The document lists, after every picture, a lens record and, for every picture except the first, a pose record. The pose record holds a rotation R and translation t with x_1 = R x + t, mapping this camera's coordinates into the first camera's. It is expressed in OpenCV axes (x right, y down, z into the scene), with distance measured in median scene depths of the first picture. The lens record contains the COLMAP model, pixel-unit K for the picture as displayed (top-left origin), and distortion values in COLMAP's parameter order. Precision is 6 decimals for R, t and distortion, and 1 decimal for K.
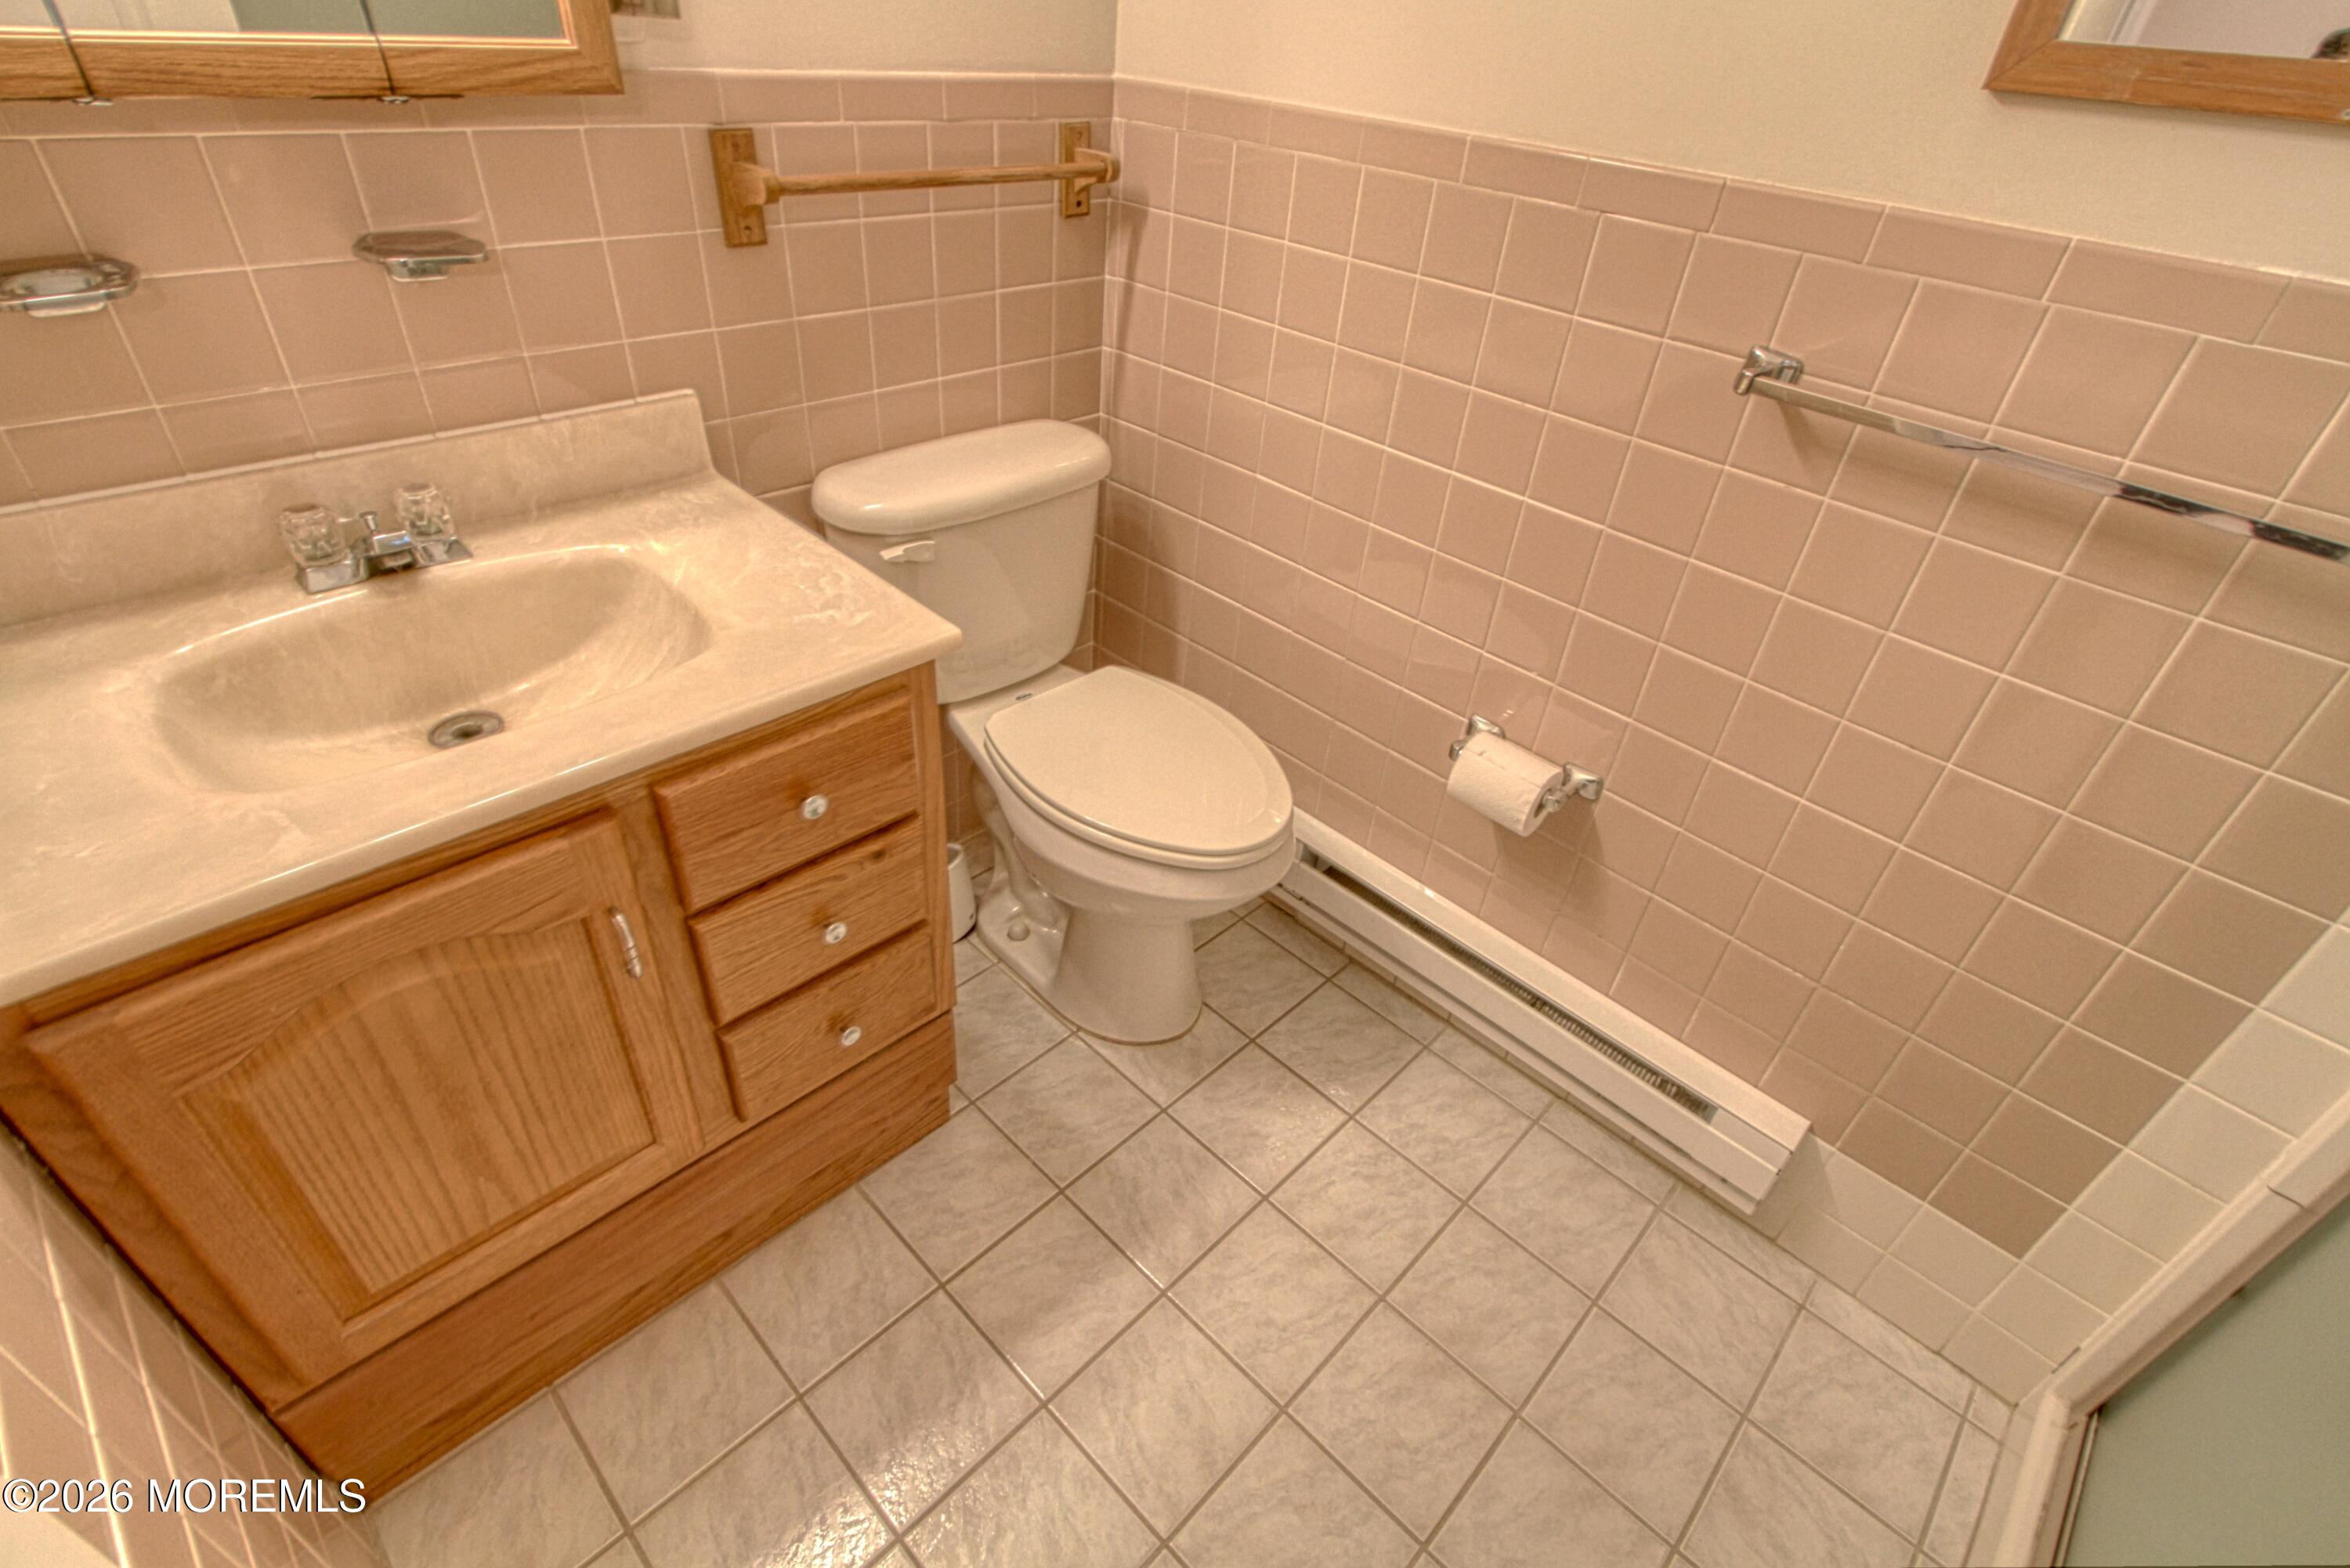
lens RADIAL K [[1101.2, 0, 1169.8], [0, 1101.2, 779.9], [0, 0, 1]] dist [-0.022508, 0.003370]
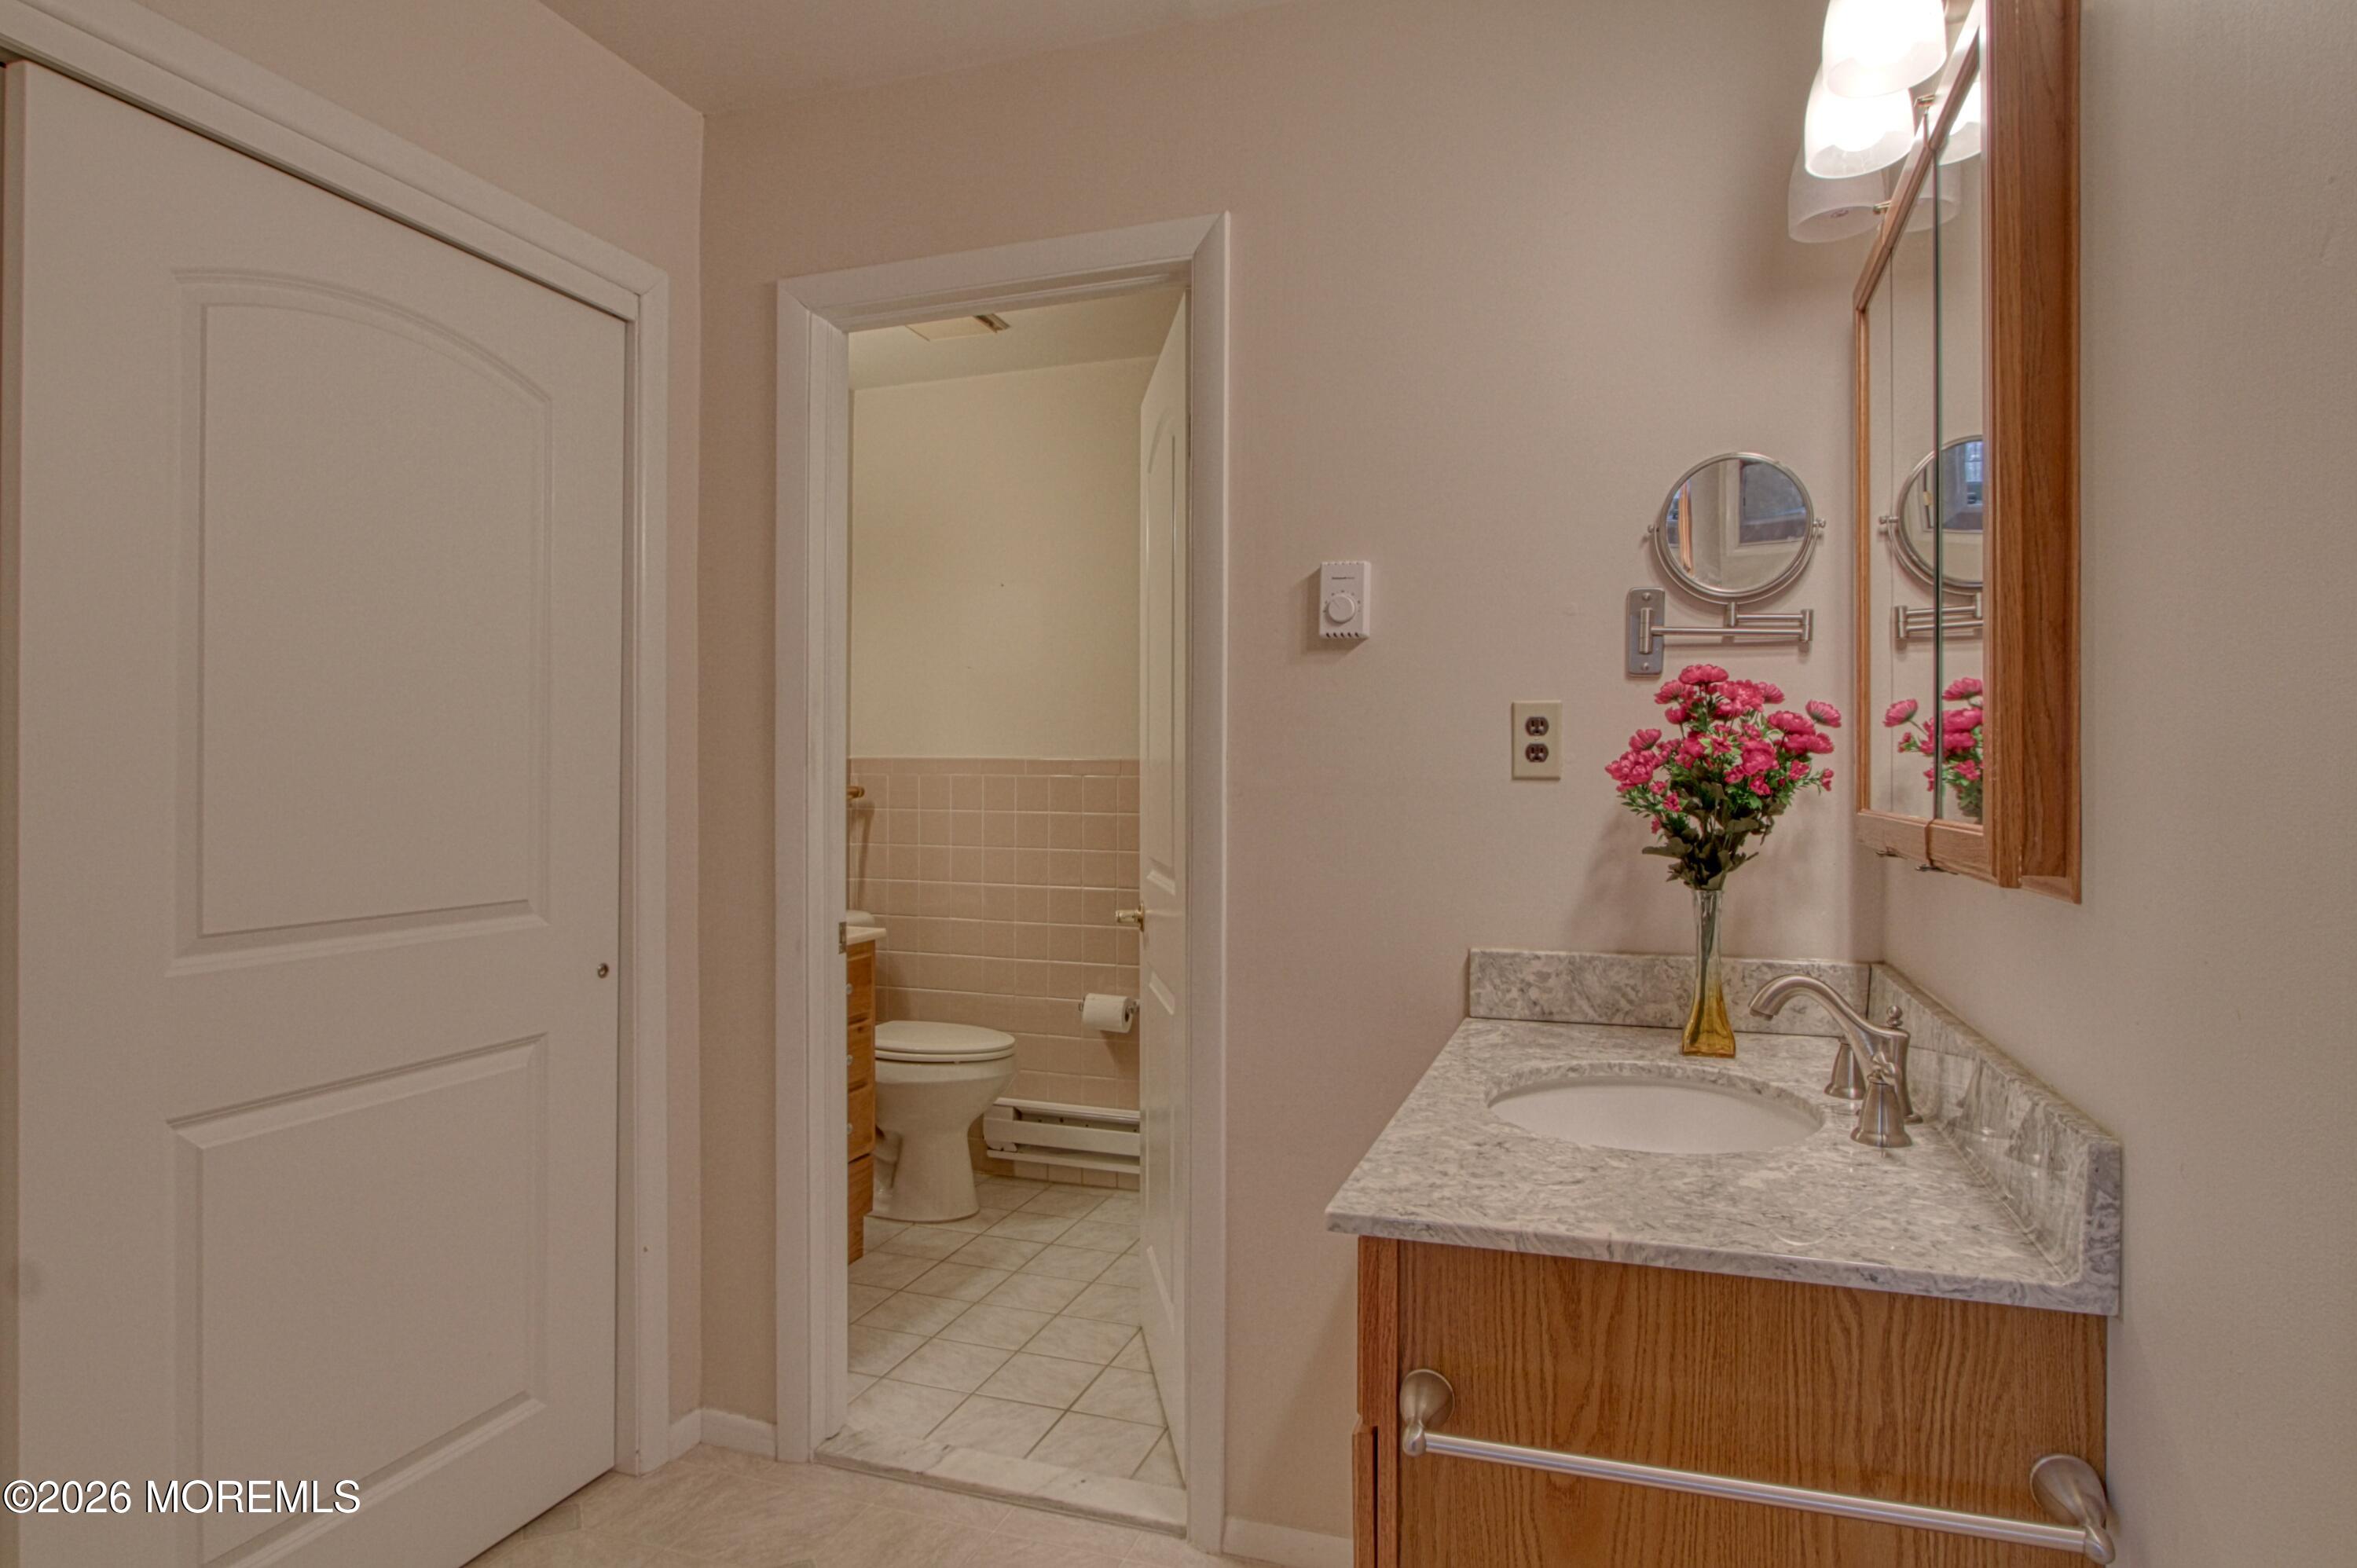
lens RADIAL K [[1339.0, 0, 1177.2], [0, 1339.0, 775.2], [0, 0, 1]] dist [-0.021156, 0.008088]
pose [[0.901207, -0.078285, 0.426259, -0.577410], [0.305227, 0.812893, -0.496025, 0.863360], [-0.307672, 0.577127, 0.756480, -1.140695]]
